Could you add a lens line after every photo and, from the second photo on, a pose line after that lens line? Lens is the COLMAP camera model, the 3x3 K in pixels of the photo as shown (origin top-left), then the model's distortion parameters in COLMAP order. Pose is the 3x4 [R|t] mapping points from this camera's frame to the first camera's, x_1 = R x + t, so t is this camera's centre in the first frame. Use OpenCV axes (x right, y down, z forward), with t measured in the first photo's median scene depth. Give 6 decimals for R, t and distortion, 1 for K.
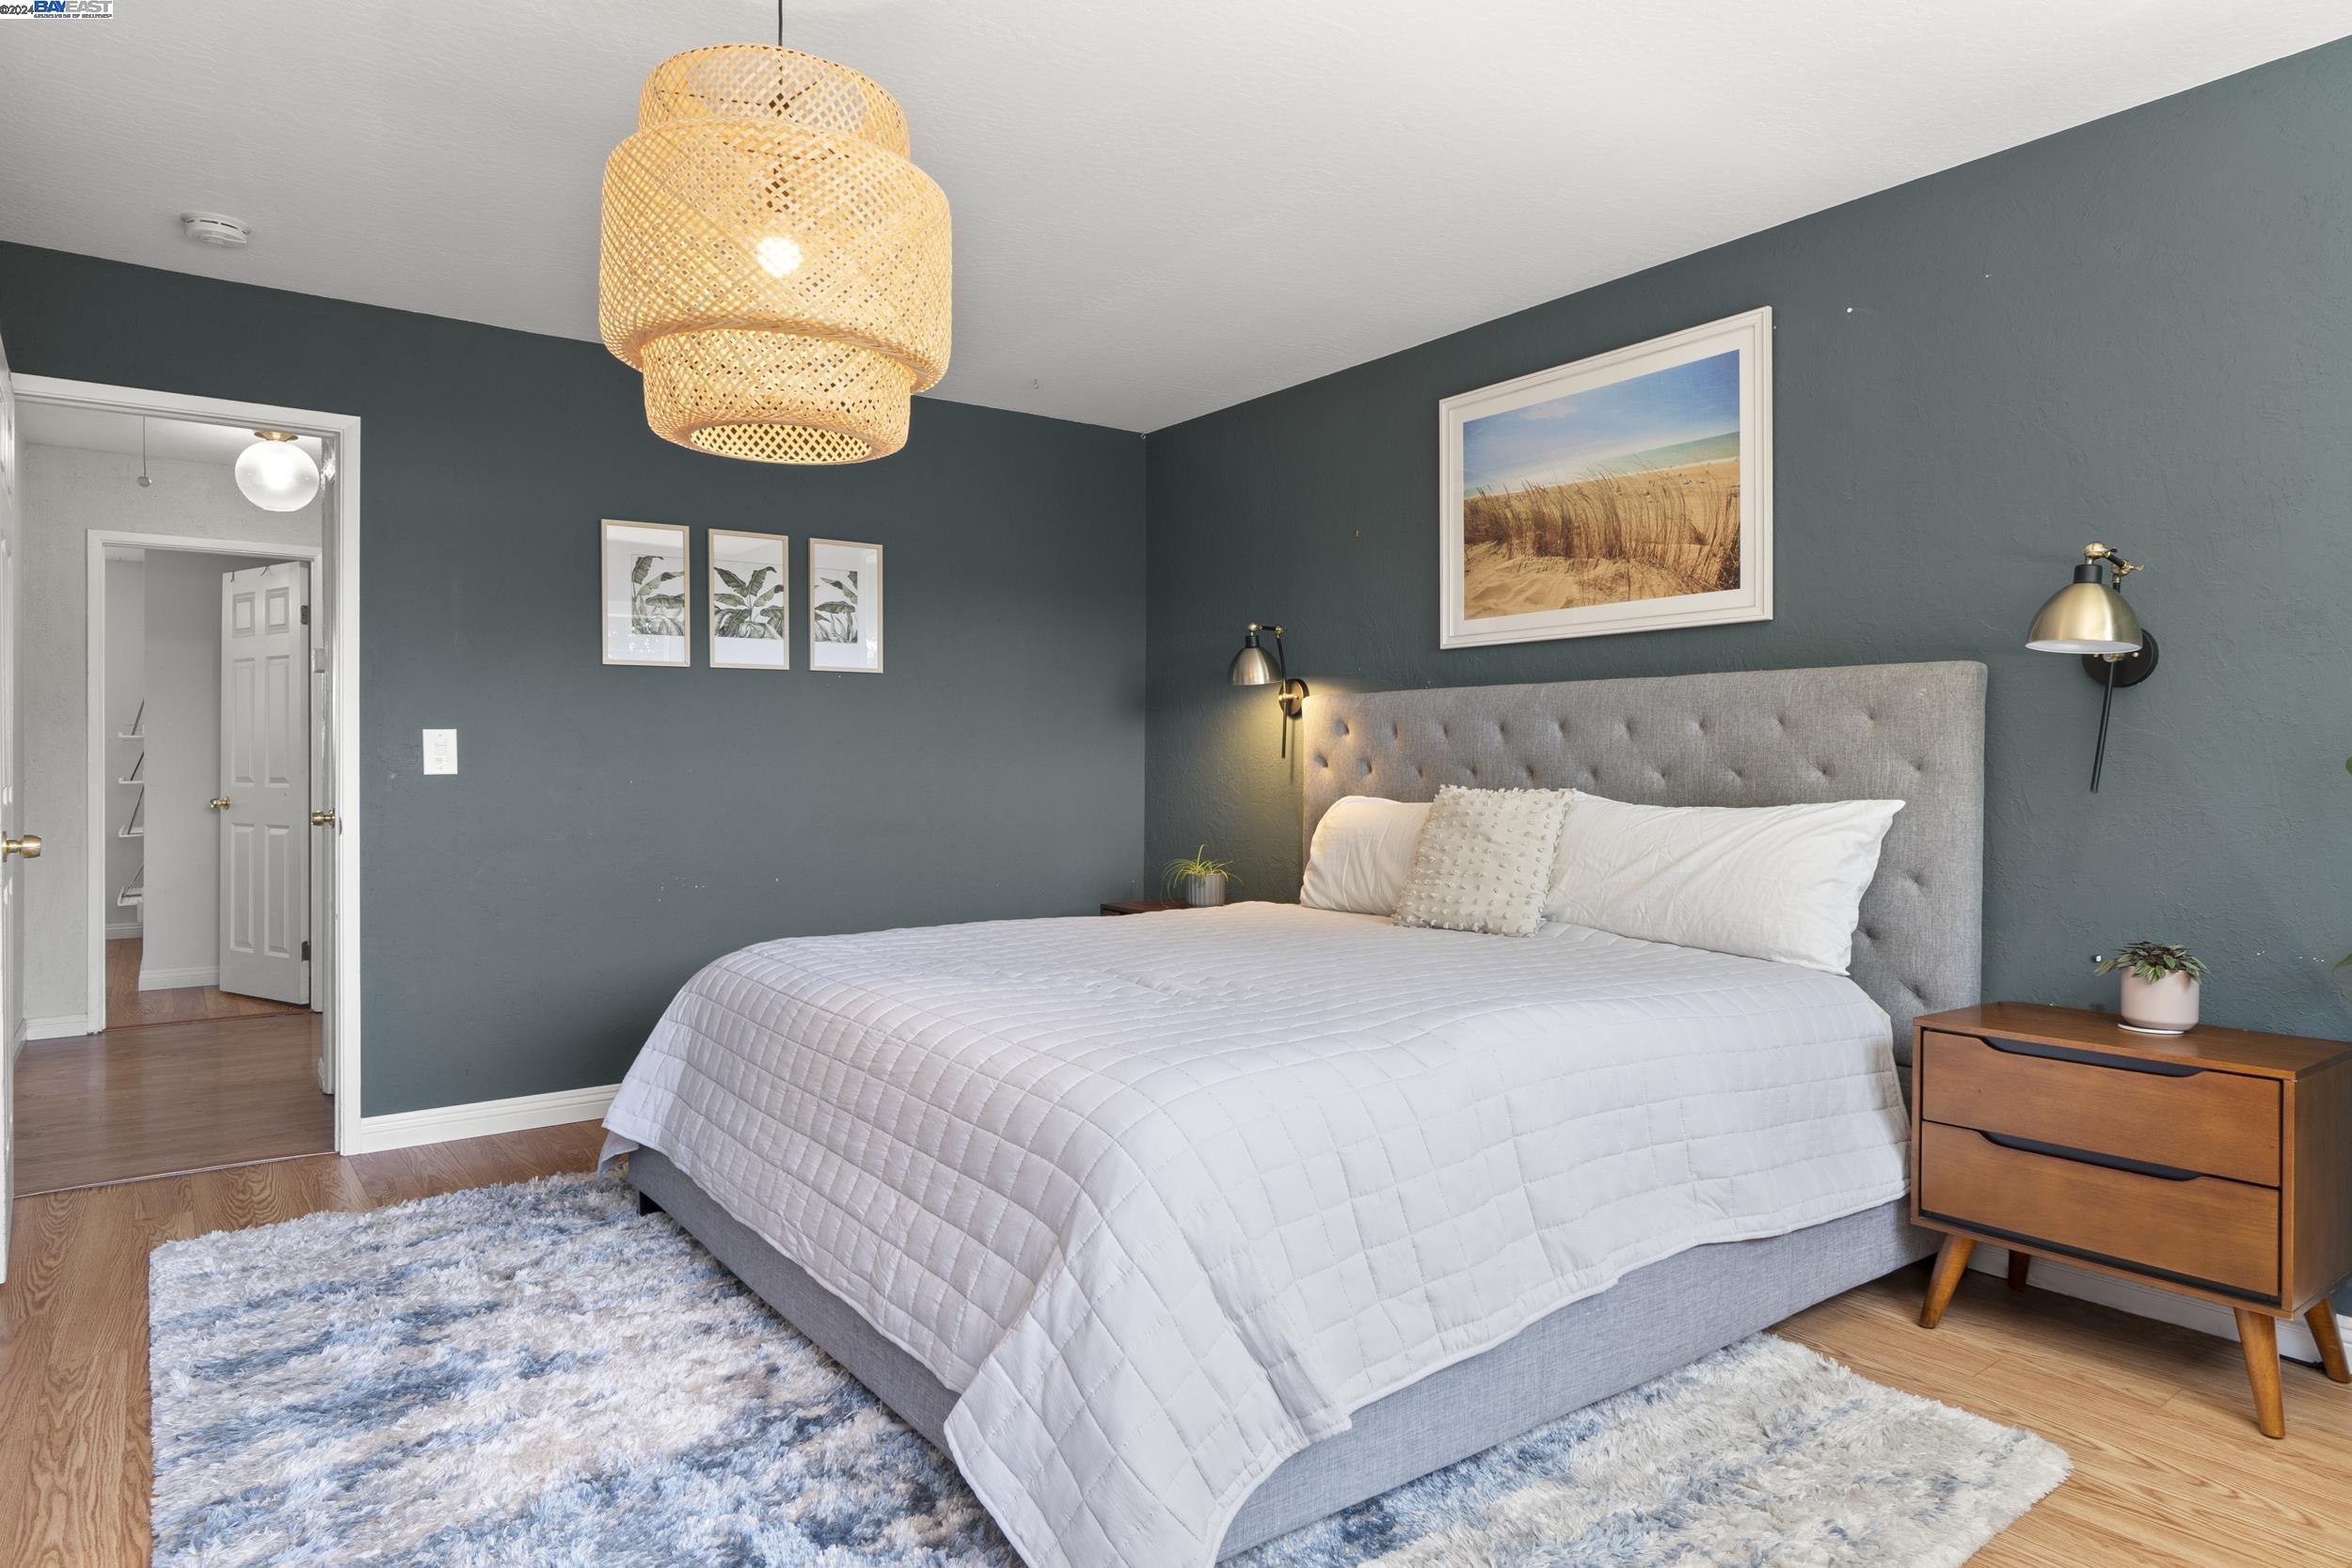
lens RADIAL K [[1378.5, 0, 1176.8], [0, 1378.5, 757.9], [0, 0, 1]] dist [0.000139, 0.001645]
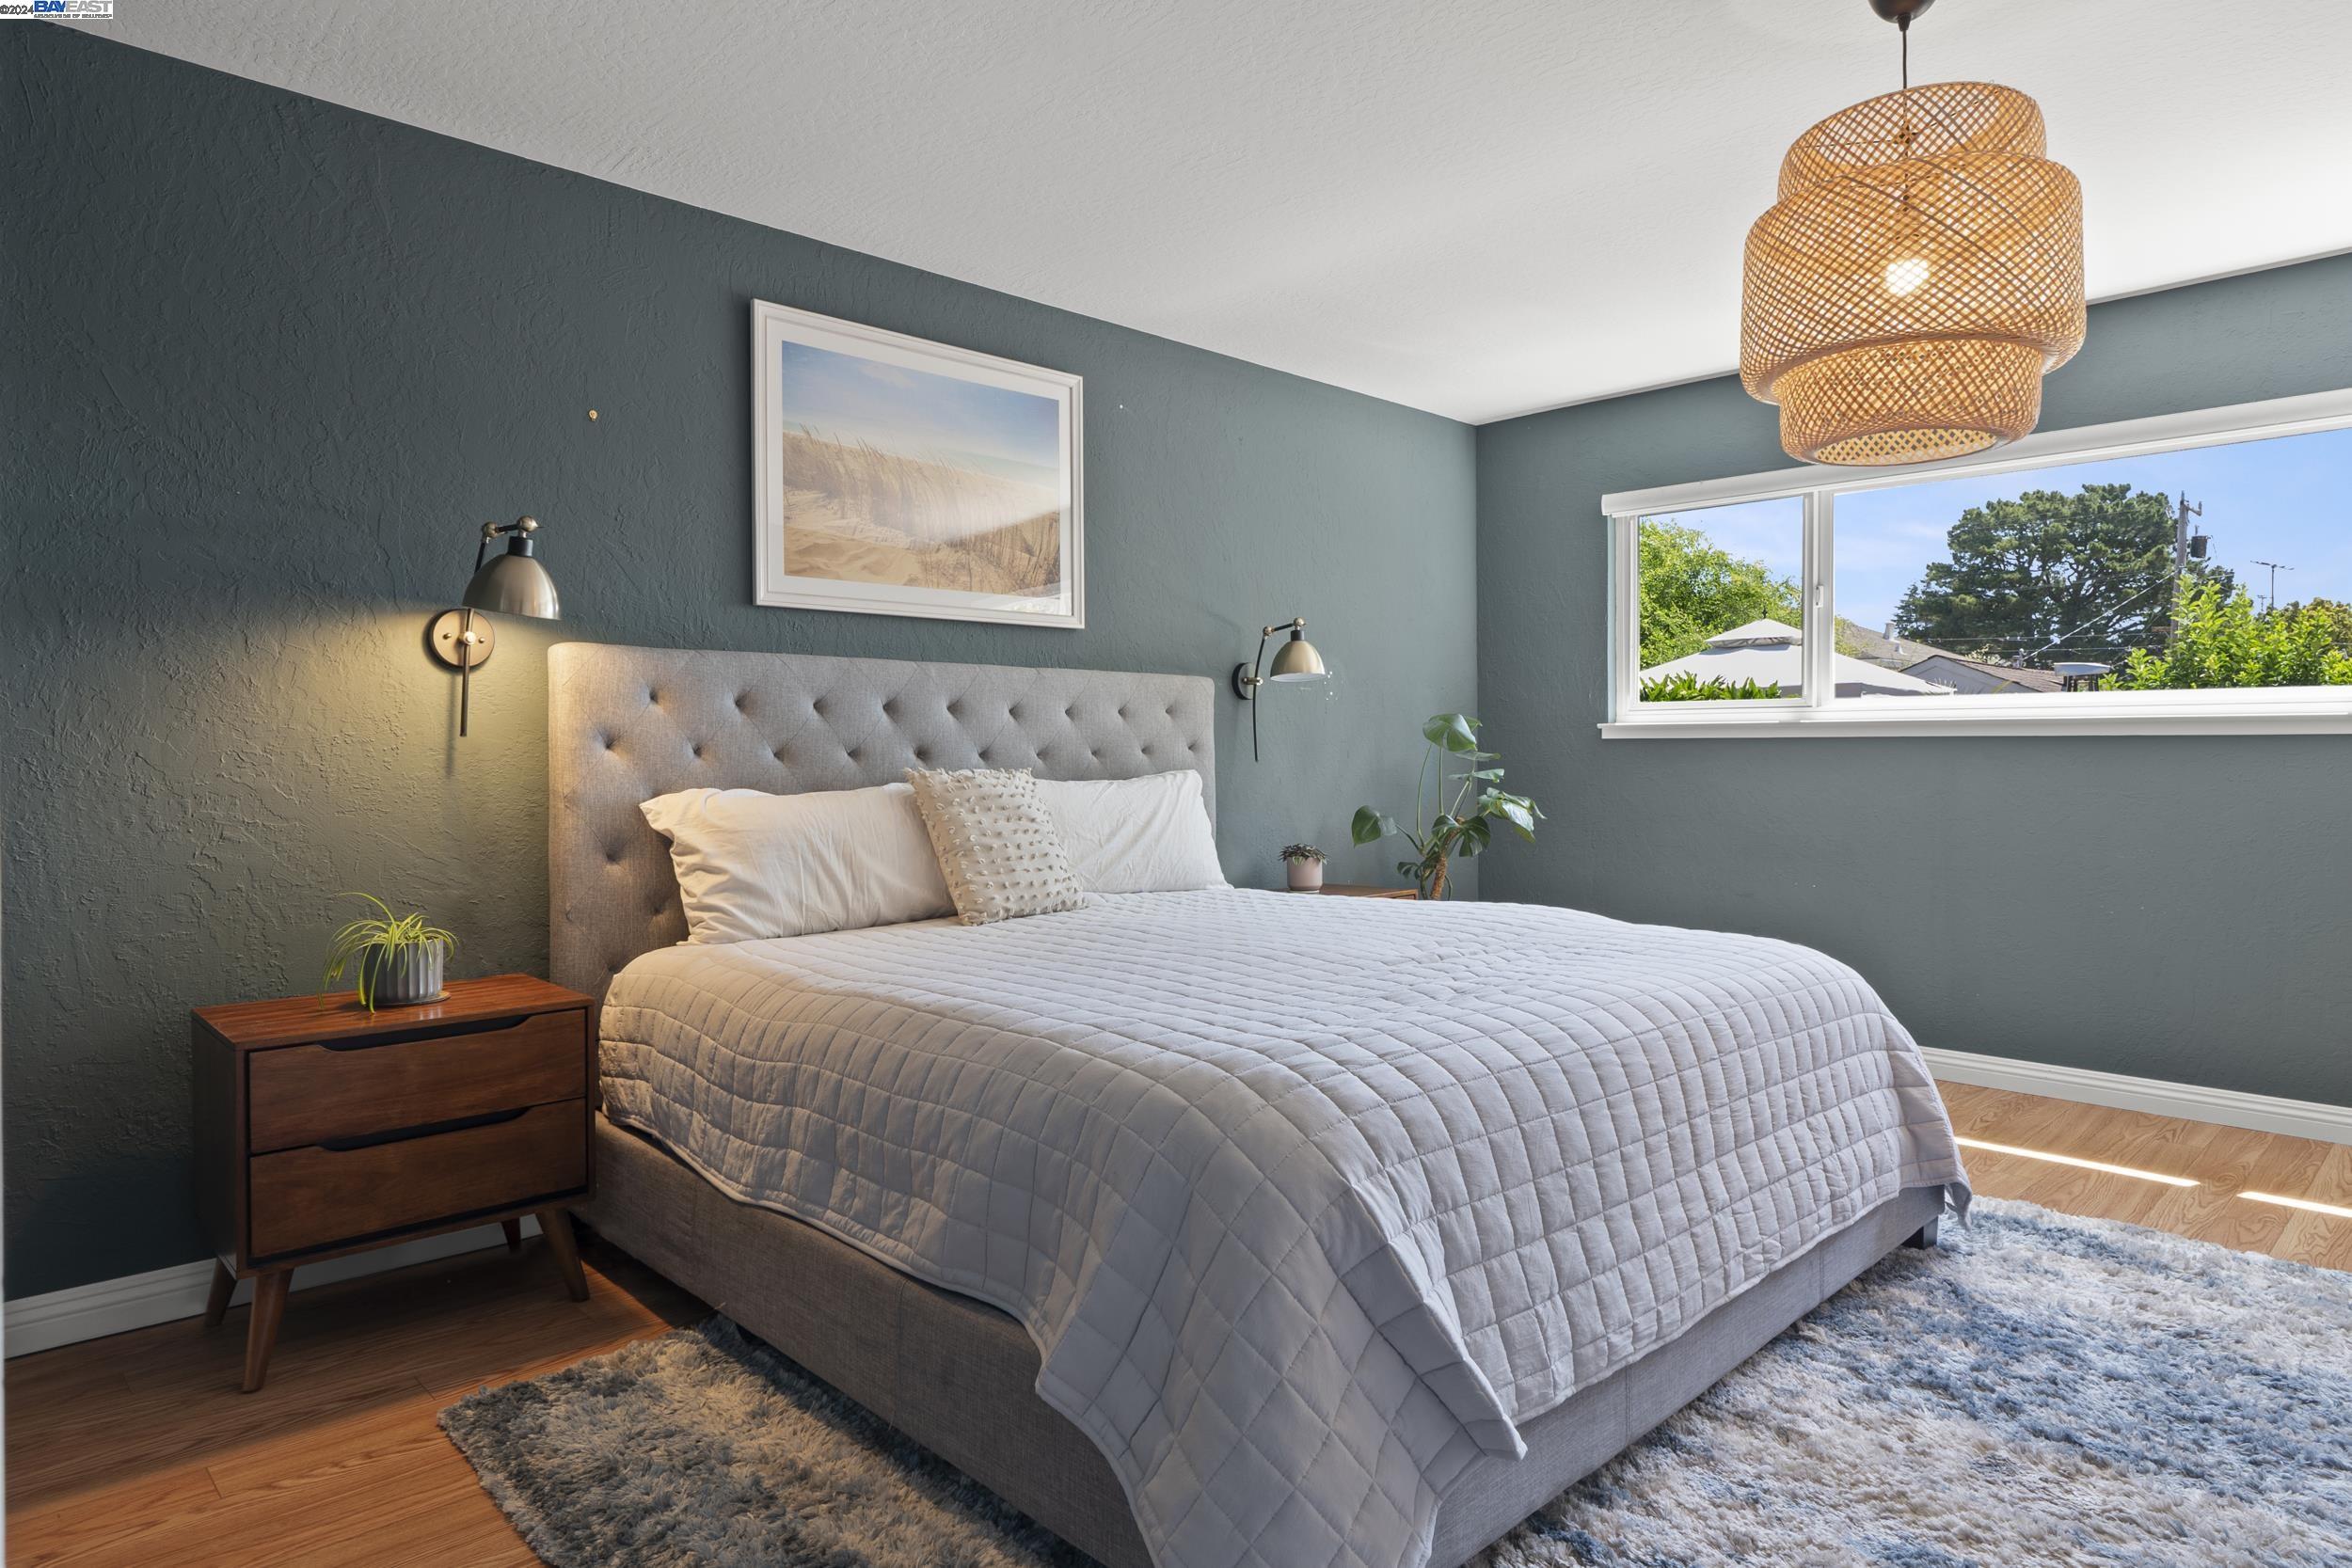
lens RADIAL K [[1378.5, 0, 1176.8], [0, 1378.5, 757.9], [0, 0, 1]] dist [0.000139, 0.001645]
pose [[-0.123607, -0.003910, 0.992324, -0.629682], [-0.000085, 0.999992, 0.003930, 0.008212], [-0.992331, 0.000401, -0.123606, 0.828919]]
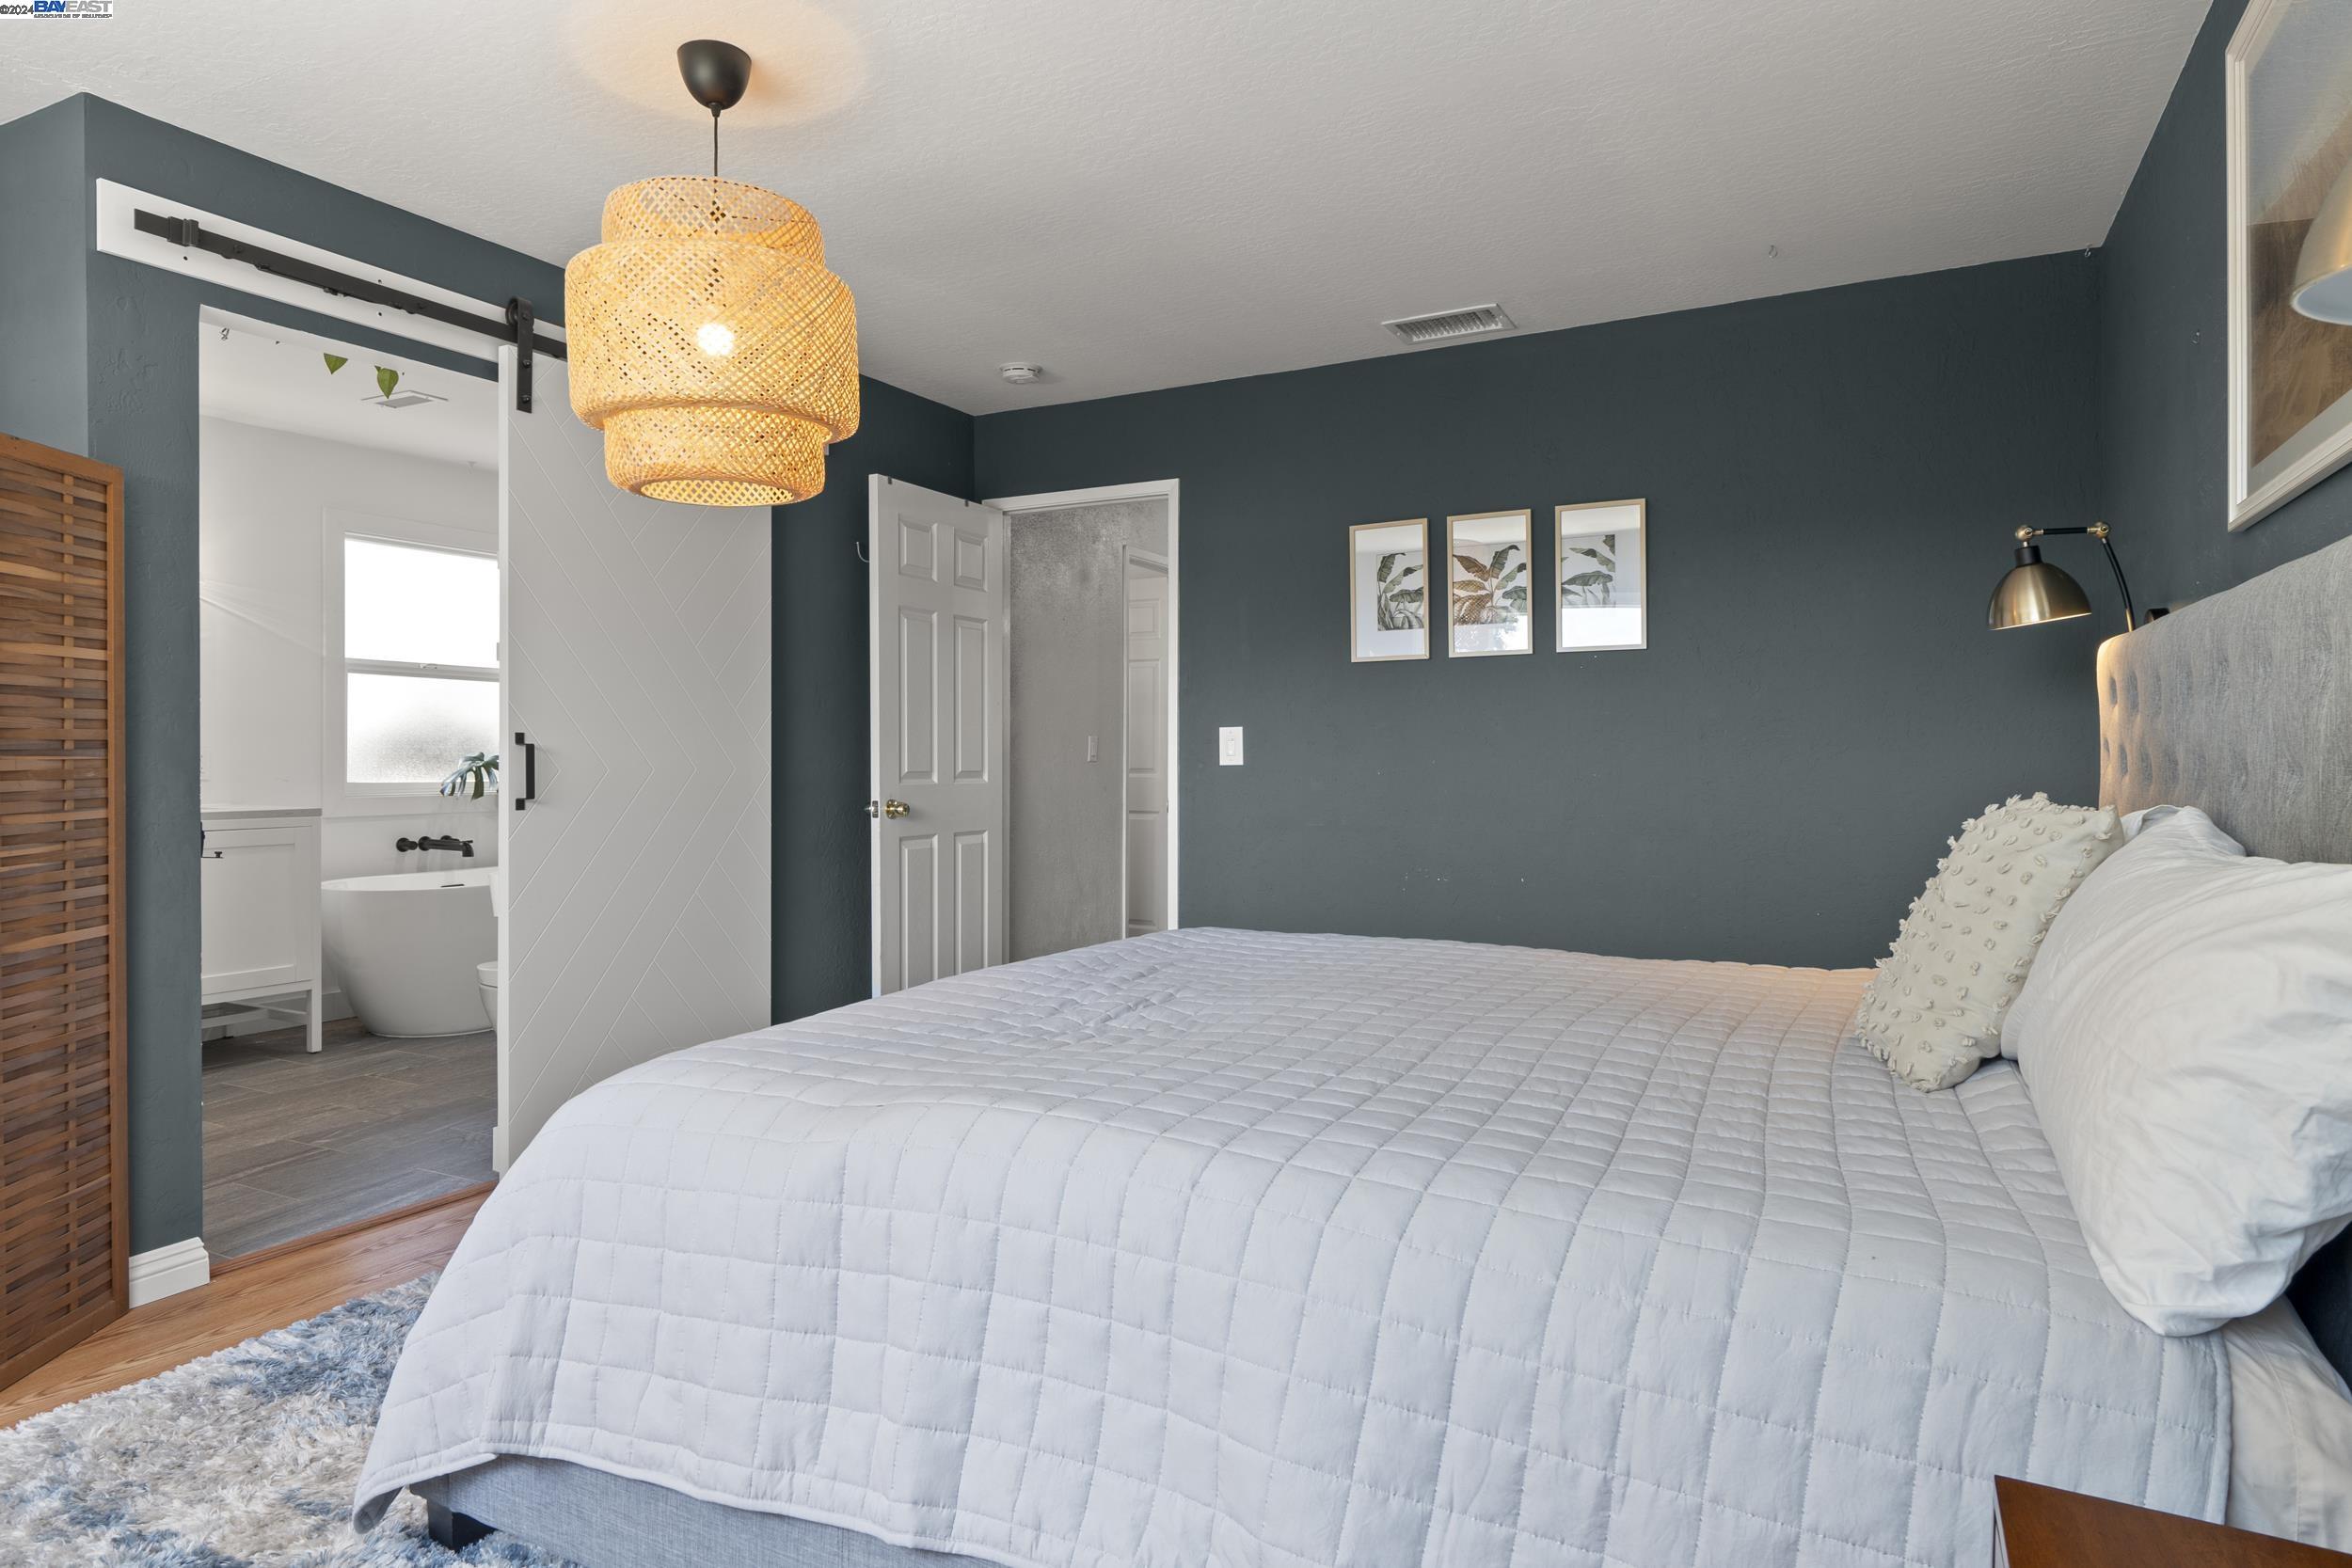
lens RADIAL K [[1378.5, 0, 1176.8], [0, 1378.5, 757.9], [0, 0, 1]] dist [0.000139, 0.001645]
pose [[0.426728, 0.000221, -0.904380, 0.478165], [0.005623, 0.999980, 0.002897, 0.001969], [0.904363, -0.006322, 0.426718, 0.412858]]
